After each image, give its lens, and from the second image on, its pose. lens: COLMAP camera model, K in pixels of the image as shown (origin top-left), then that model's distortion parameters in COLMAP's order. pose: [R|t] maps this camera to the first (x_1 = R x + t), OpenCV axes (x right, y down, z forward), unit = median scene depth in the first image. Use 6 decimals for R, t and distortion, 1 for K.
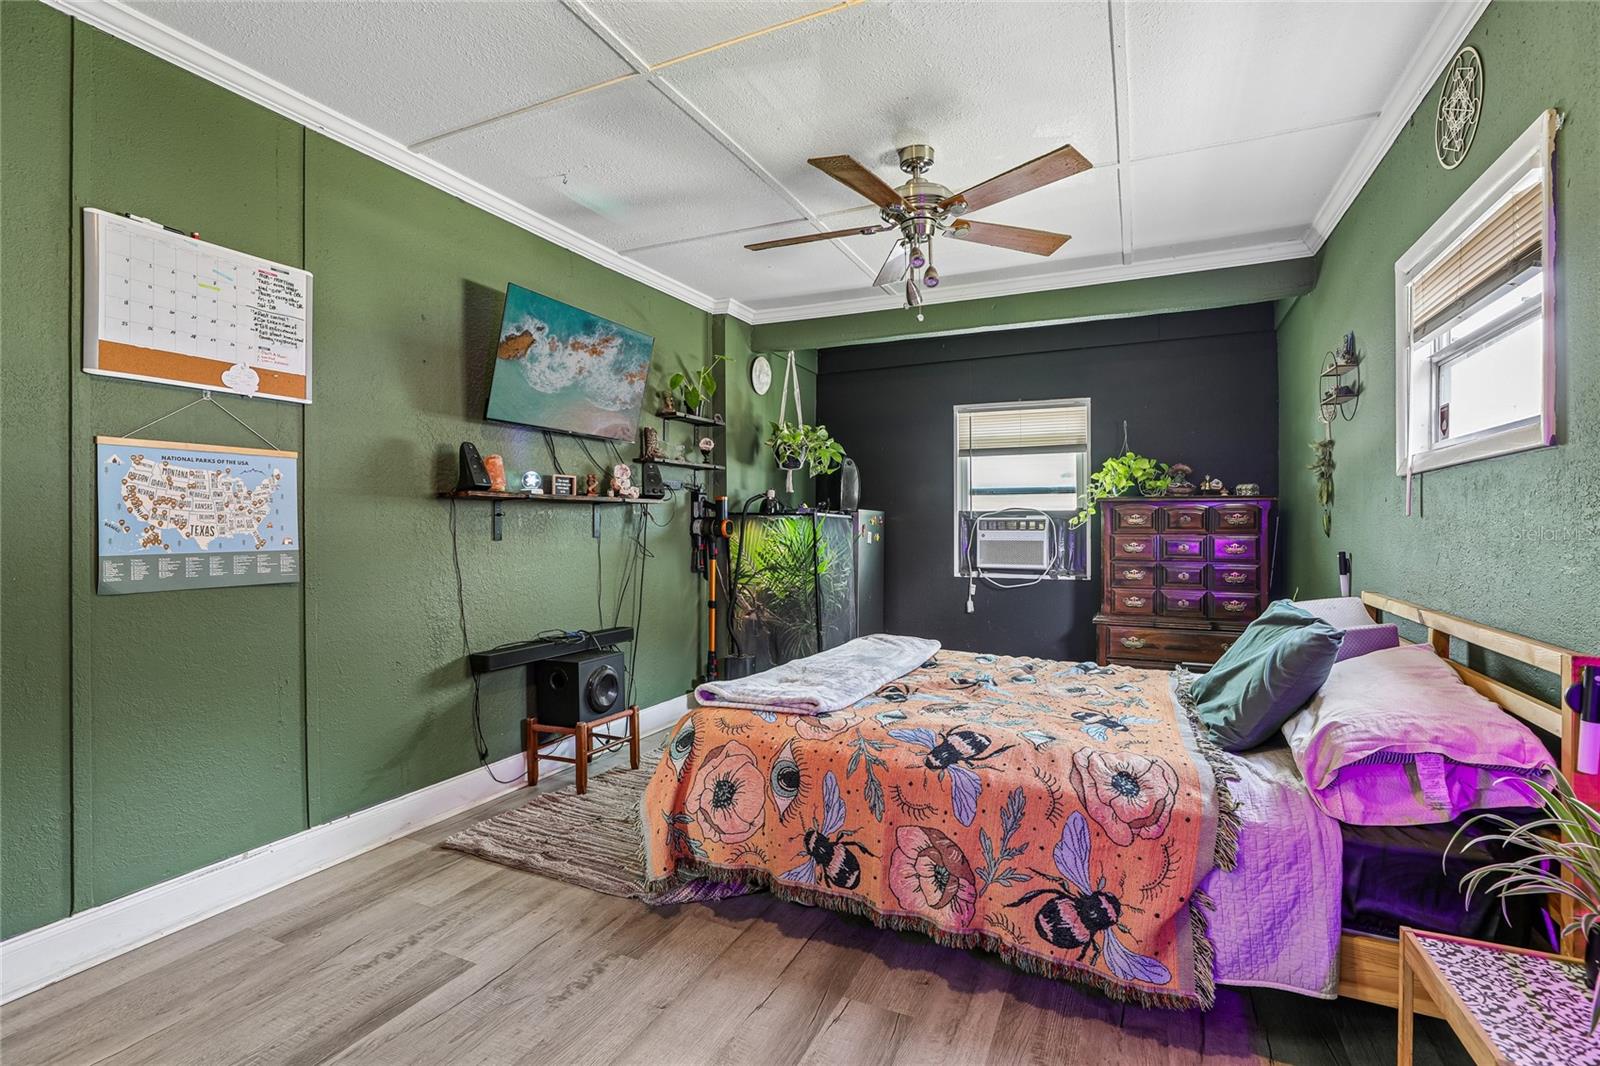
lens RADIAL K [[734.7, 0, 804.5], [0, 734.7, 518.4], [0, 0, 1]] dist [-0.044589, 0.013217]
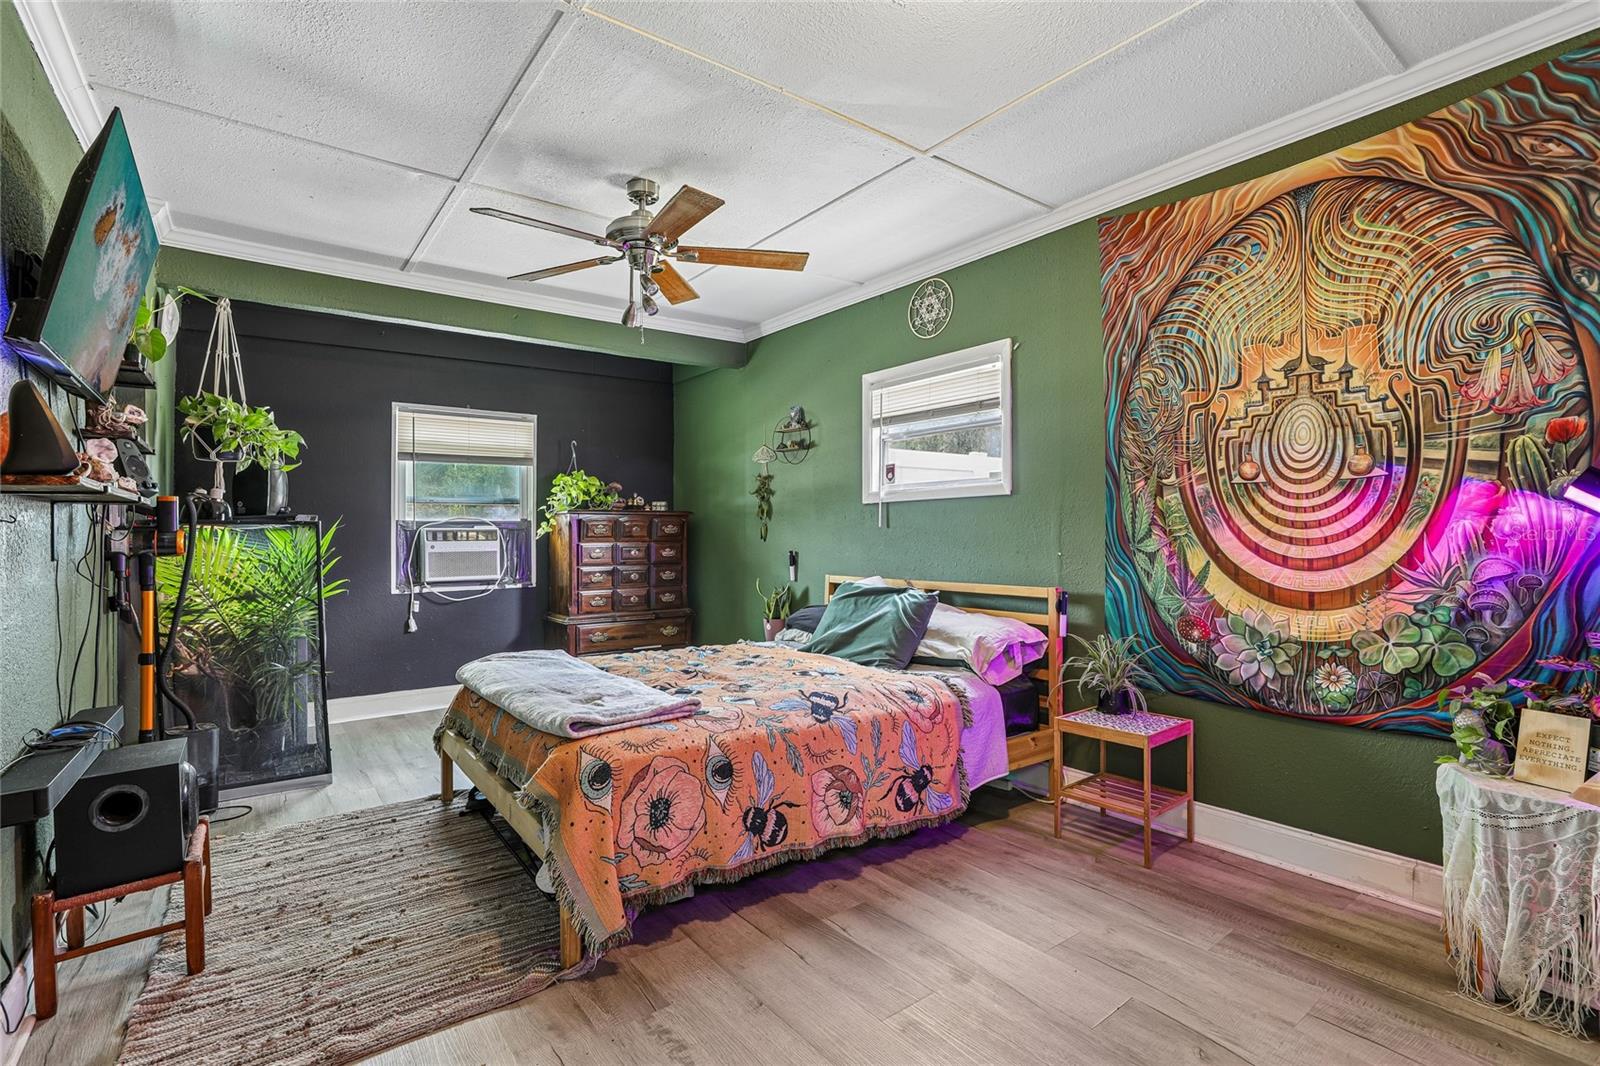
lens RADIAL K [[734.7, 0, 804.9], [0, 734.7, 525.2], [0, 0, 1]] dist [-0.044589, 0.013217]
pose [[0.469126, 0.004815, 0.883118, -0.823718], [-0.001073, 0.999988, -0.004882, -0.000522], [-0.883130, 0.001343, 0.469126, 0.349715]]
